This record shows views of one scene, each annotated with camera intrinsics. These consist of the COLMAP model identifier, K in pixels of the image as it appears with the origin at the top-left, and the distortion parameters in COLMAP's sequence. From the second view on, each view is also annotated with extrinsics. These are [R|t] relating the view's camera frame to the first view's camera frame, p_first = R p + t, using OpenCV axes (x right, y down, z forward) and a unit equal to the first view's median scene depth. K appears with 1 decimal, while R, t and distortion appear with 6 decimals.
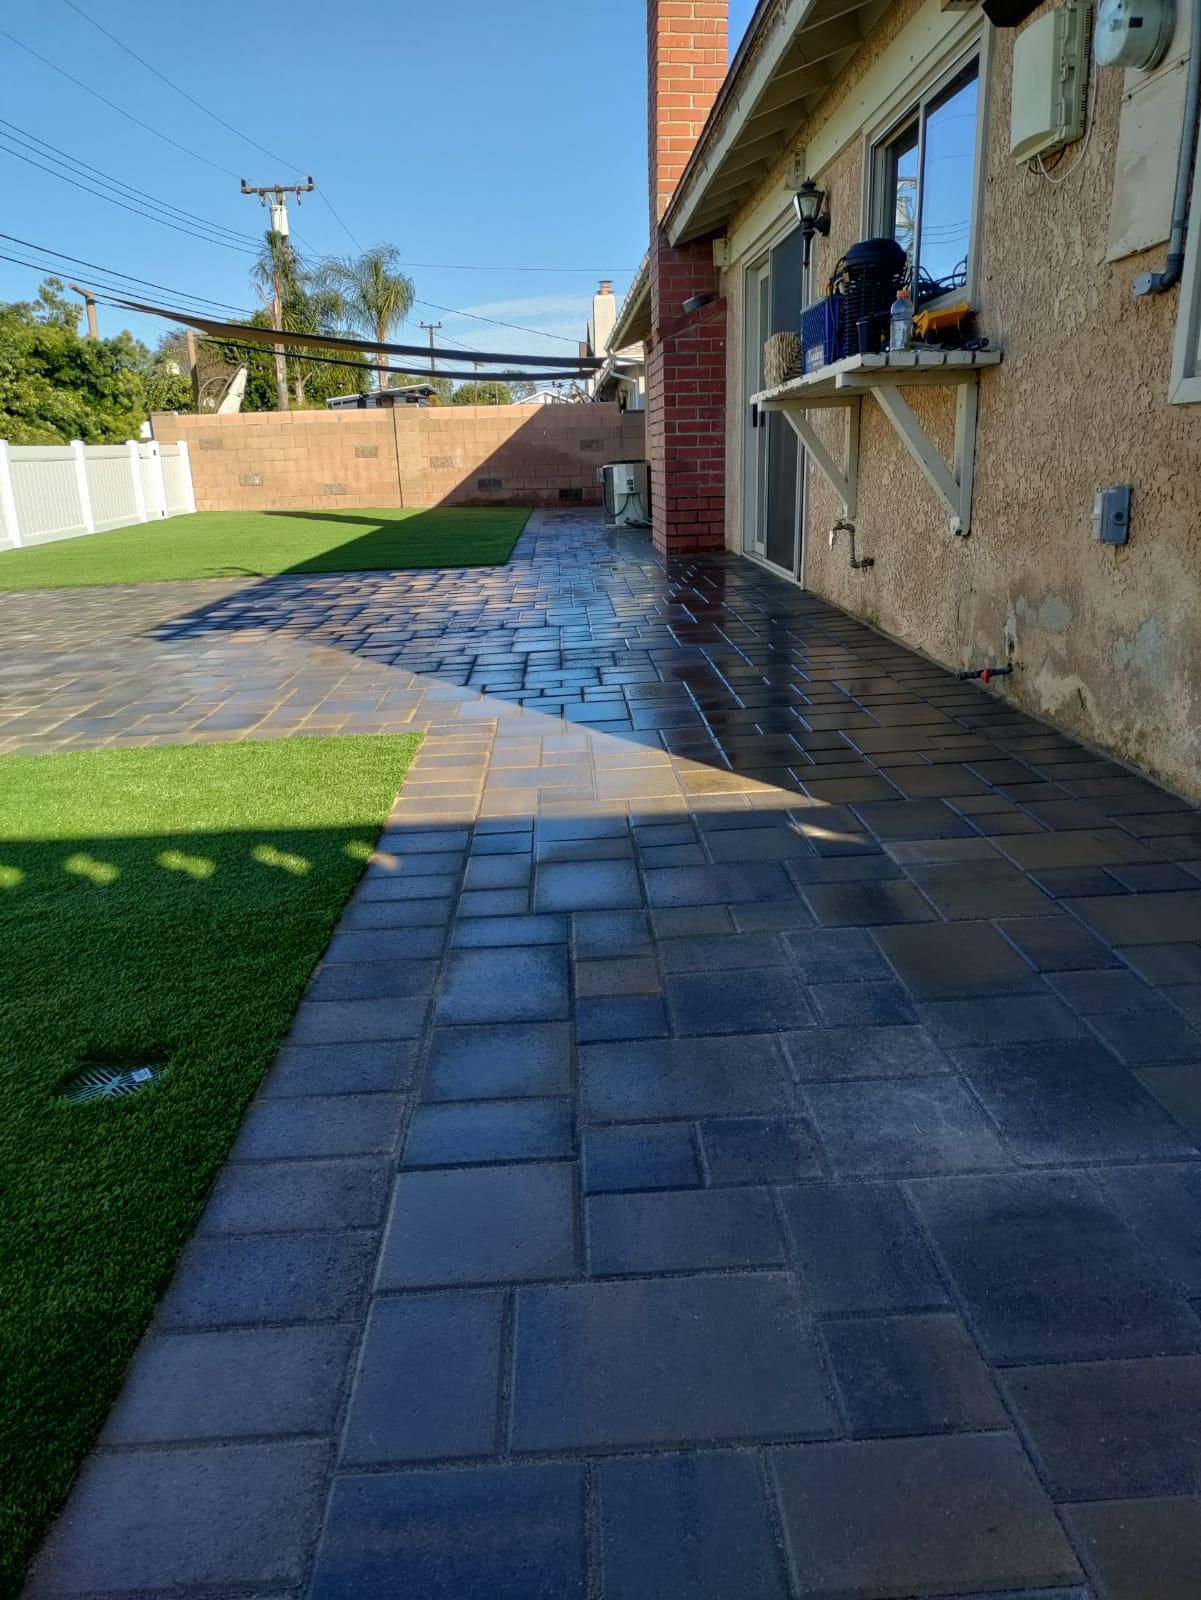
lens RADIAL K [[1161.0, 0, 600.5], [0, 1161.0, 800.0], [0, 0, 1]] dist [0.005739, -0.005608]
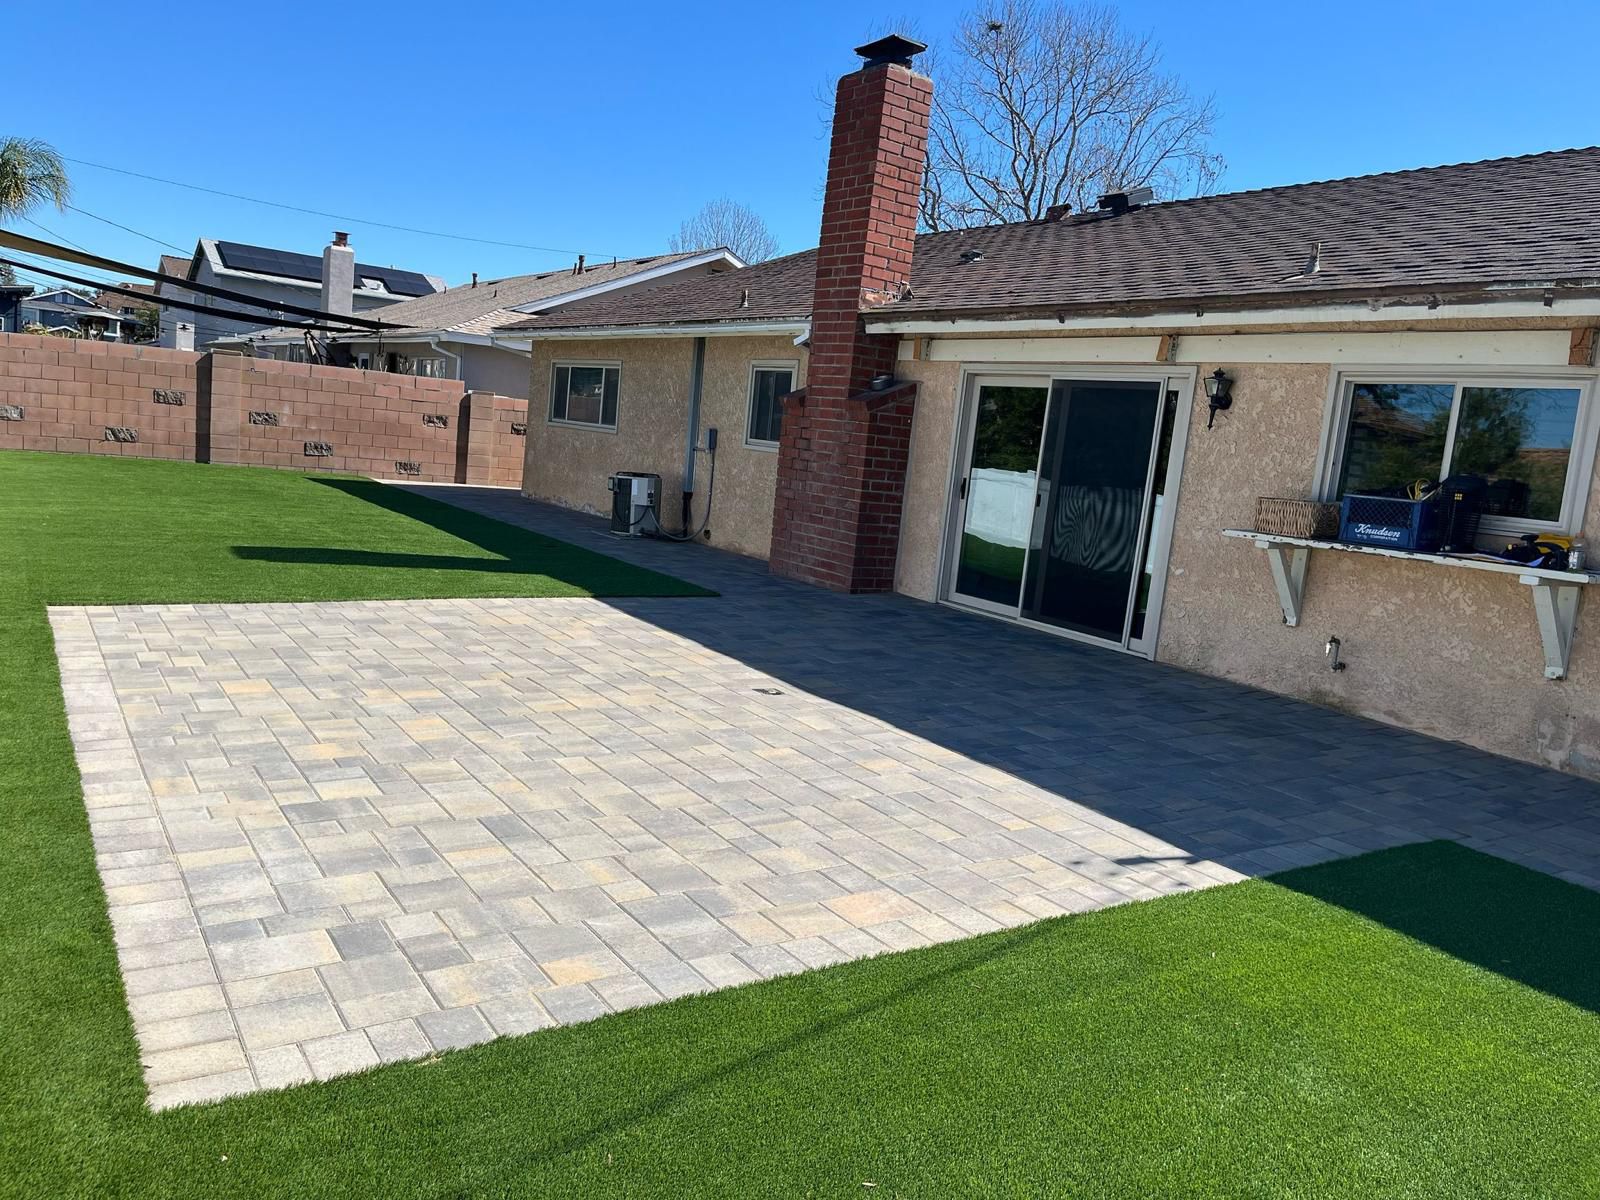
lens RADIAL K [[1161.0, 0, 800.0], [0, 1161.0, 600.0], [0, 0, 1]] dist [0.005739, -0.005608]
pose [[0.835431, 0.033581, 0.548569, -0.421732], [0.033881, 0.993086, -0.112392, -0.058858], [-0.548550, 0.112482, 0.828517, 0.077377]]
